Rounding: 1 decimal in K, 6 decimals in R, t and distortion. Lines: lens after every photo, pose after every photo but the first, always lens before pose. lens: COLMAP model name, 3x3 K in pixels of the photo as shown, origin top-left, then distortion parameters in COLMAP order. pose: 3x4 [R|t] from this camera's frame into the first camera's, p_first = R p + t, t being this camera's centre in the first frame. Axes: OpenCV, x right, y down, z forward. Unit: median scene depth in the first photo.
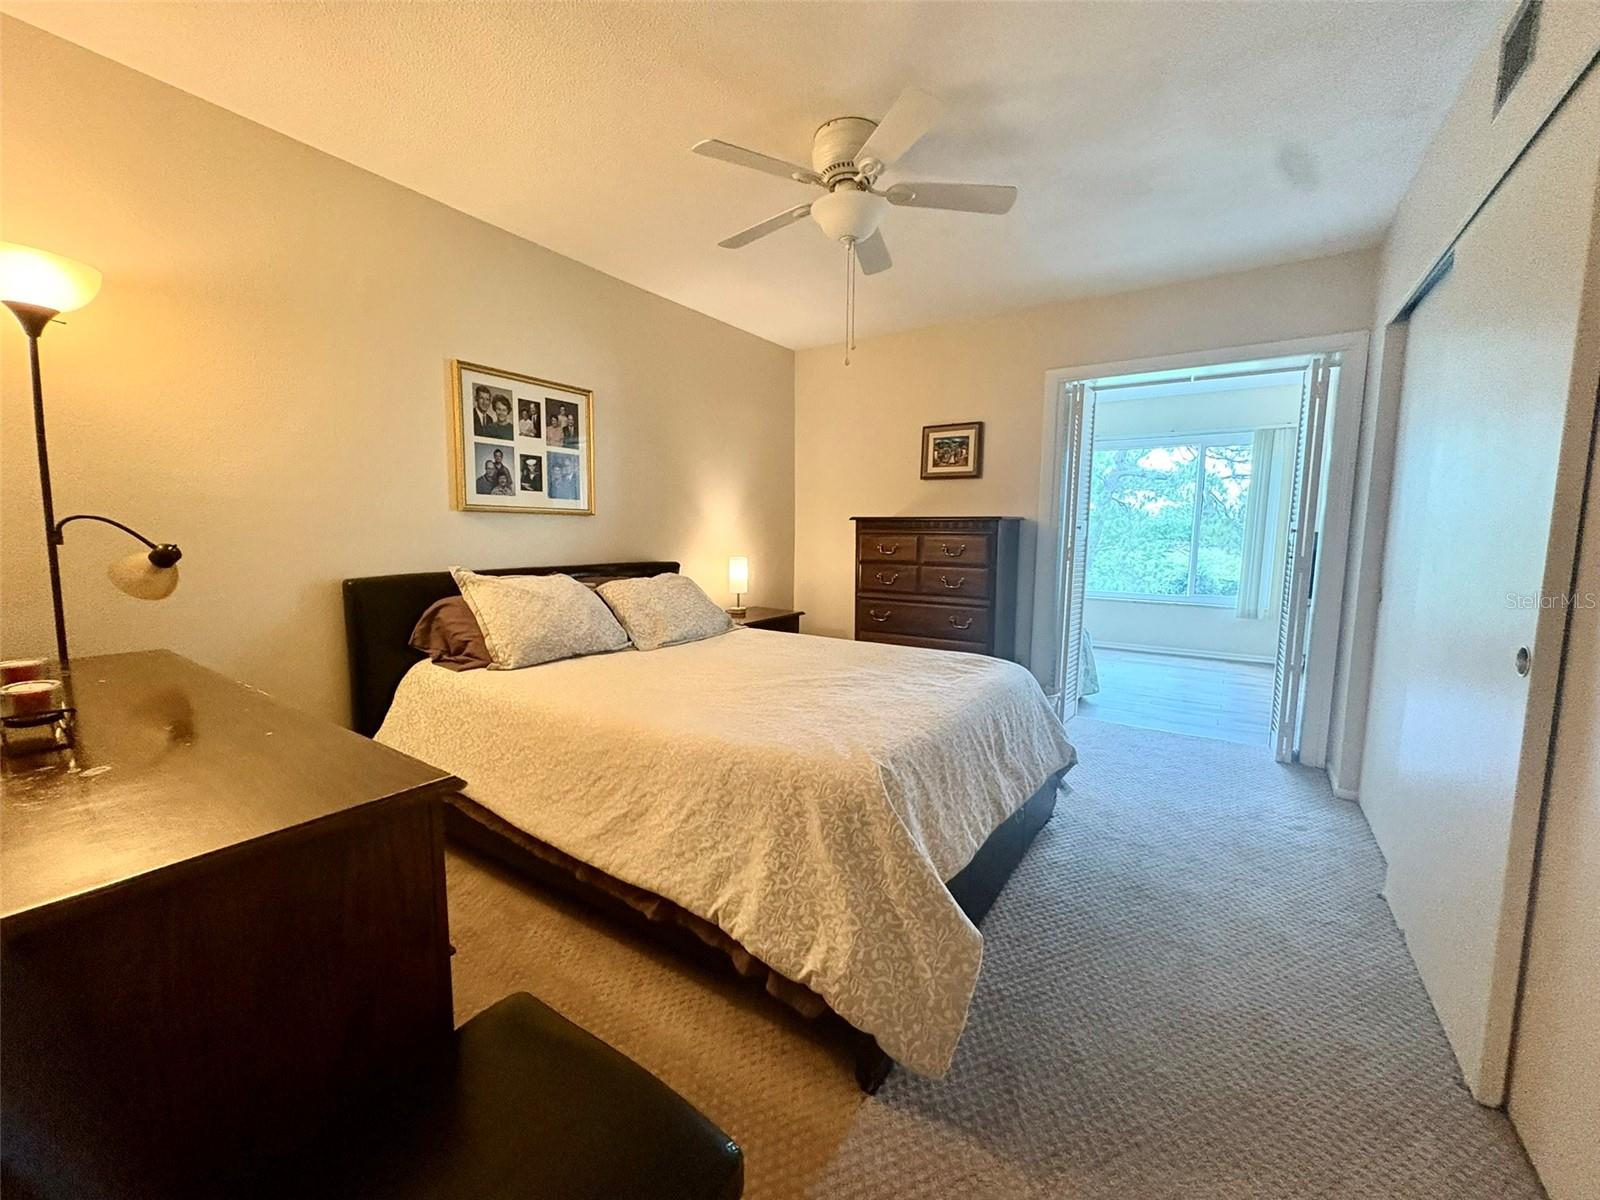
lens RADIAL K [[638.0, 0, 800.9], [0, 638.0, 596.0], [0, 0, 1]] dist [-0.000231, 0.000784]
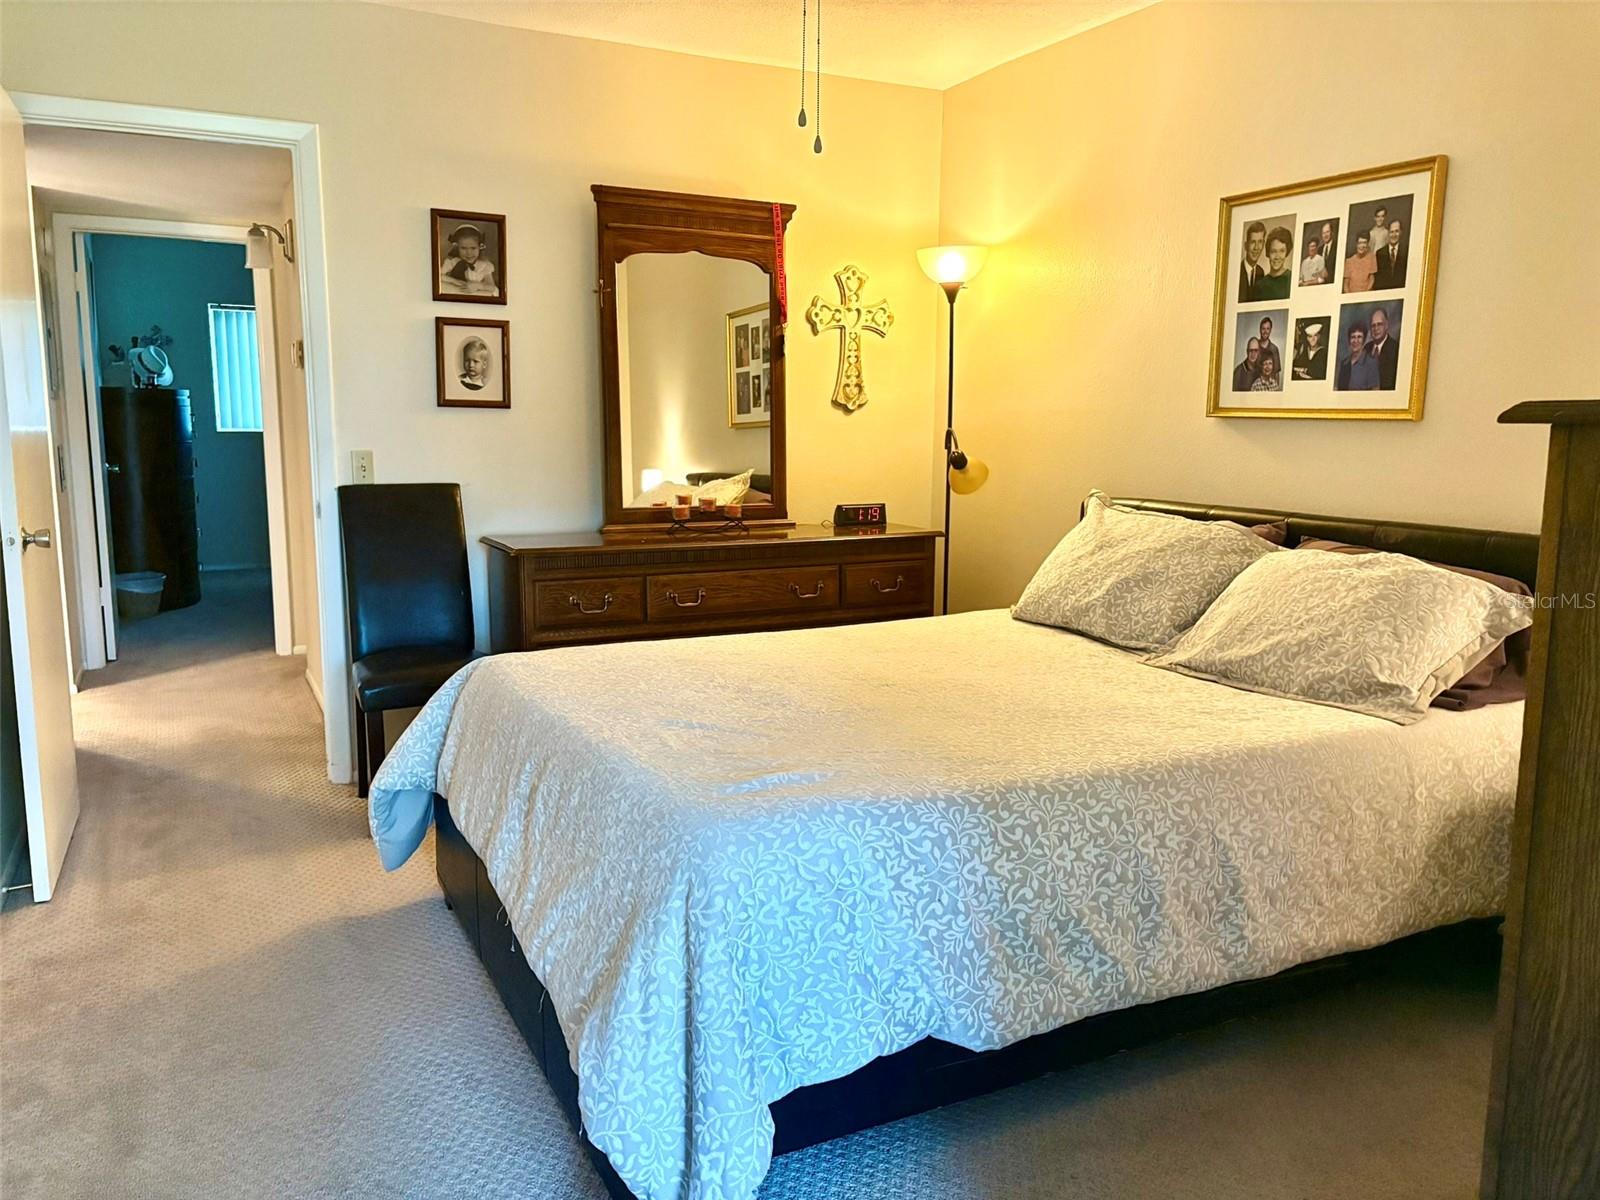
lens RADIAL K [[1217.1, 0, 809.8], [0, 1217.1, 607.4], [0, 0, 1]] dist [0.038083, -0.039949]
pose [[-0.491817, 0.124091, -0.861811, 0.793213], [-0.105687, 0.973965, 0.200554, -0.140901], [0.864261, 0.189718, -0.465898, 1.183905]]
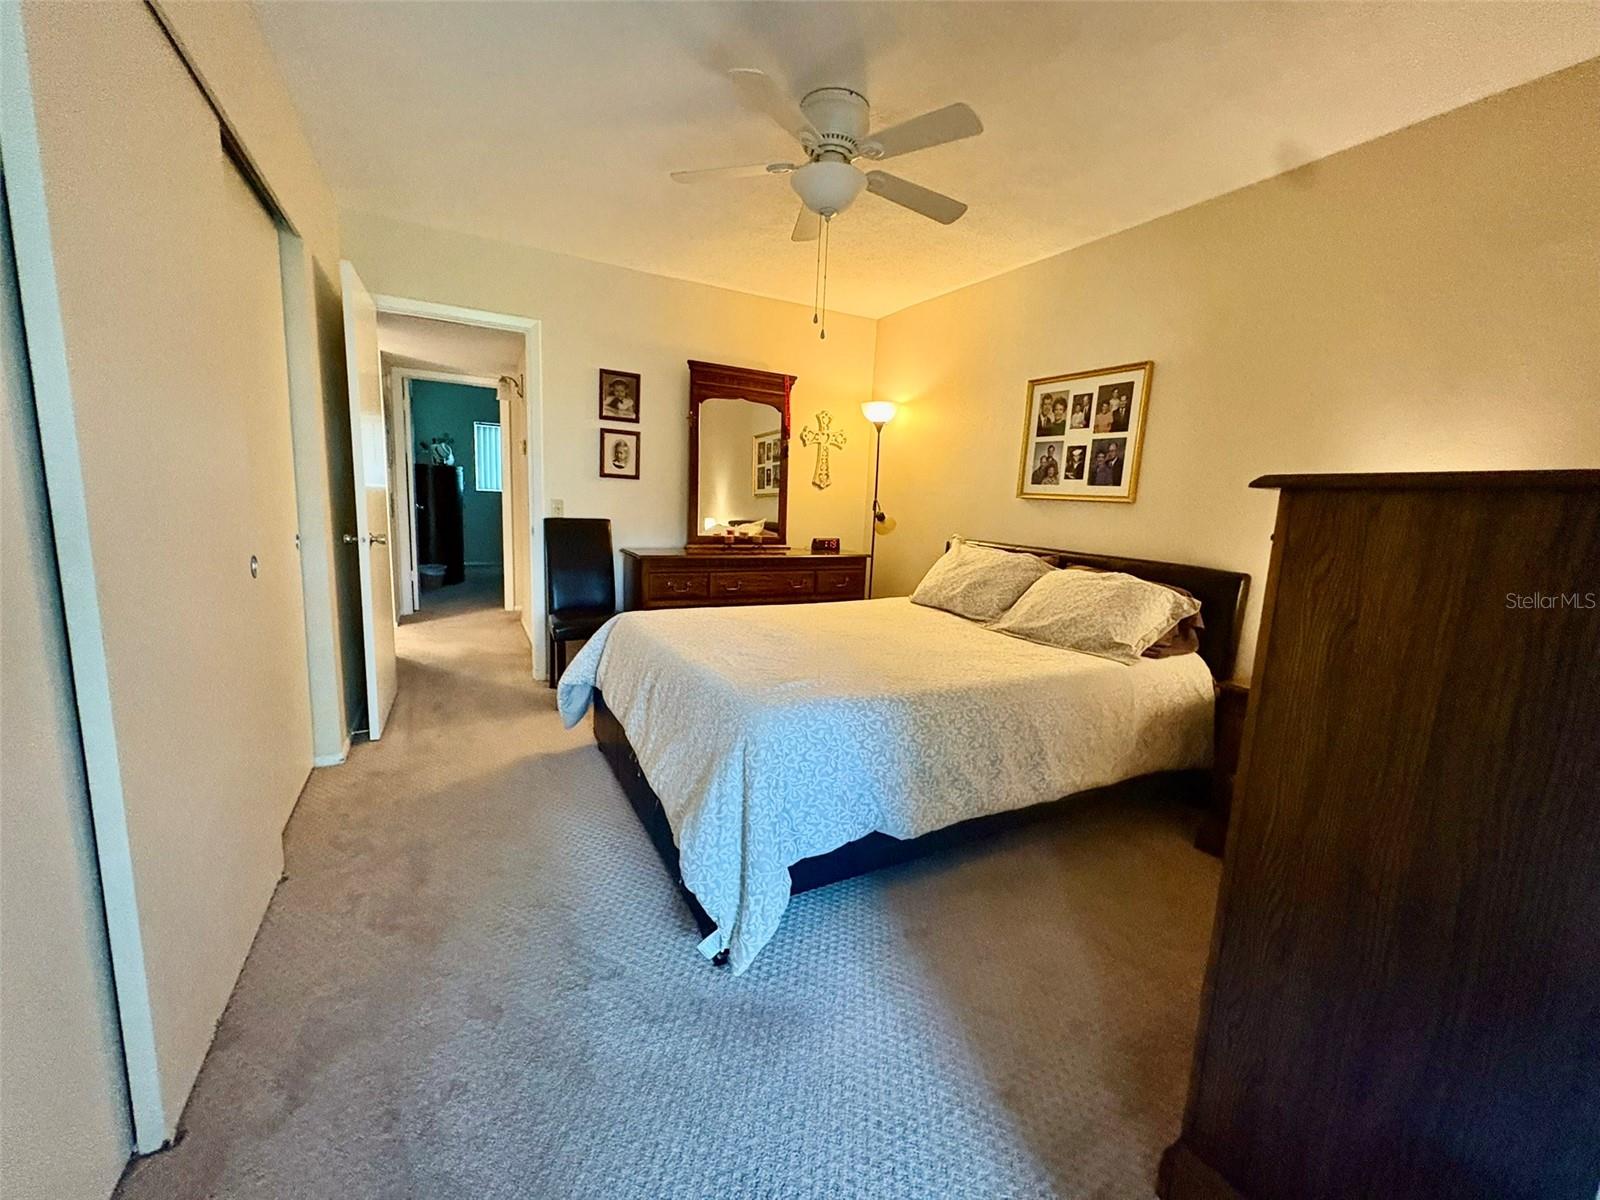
lens RADIAL K [[638.0, 0, 802.7], [0, 638.0, 600.0], [0, 0, 1]] dist [-0.000231, 0.000784]
pose [[-0.472219, 0.112447, -0.874280, 0.769288], [-0.143959, 0.968676, 0.202343, -0.121391], [0.869647, 0.221410, -0.441239, 1.140779]]
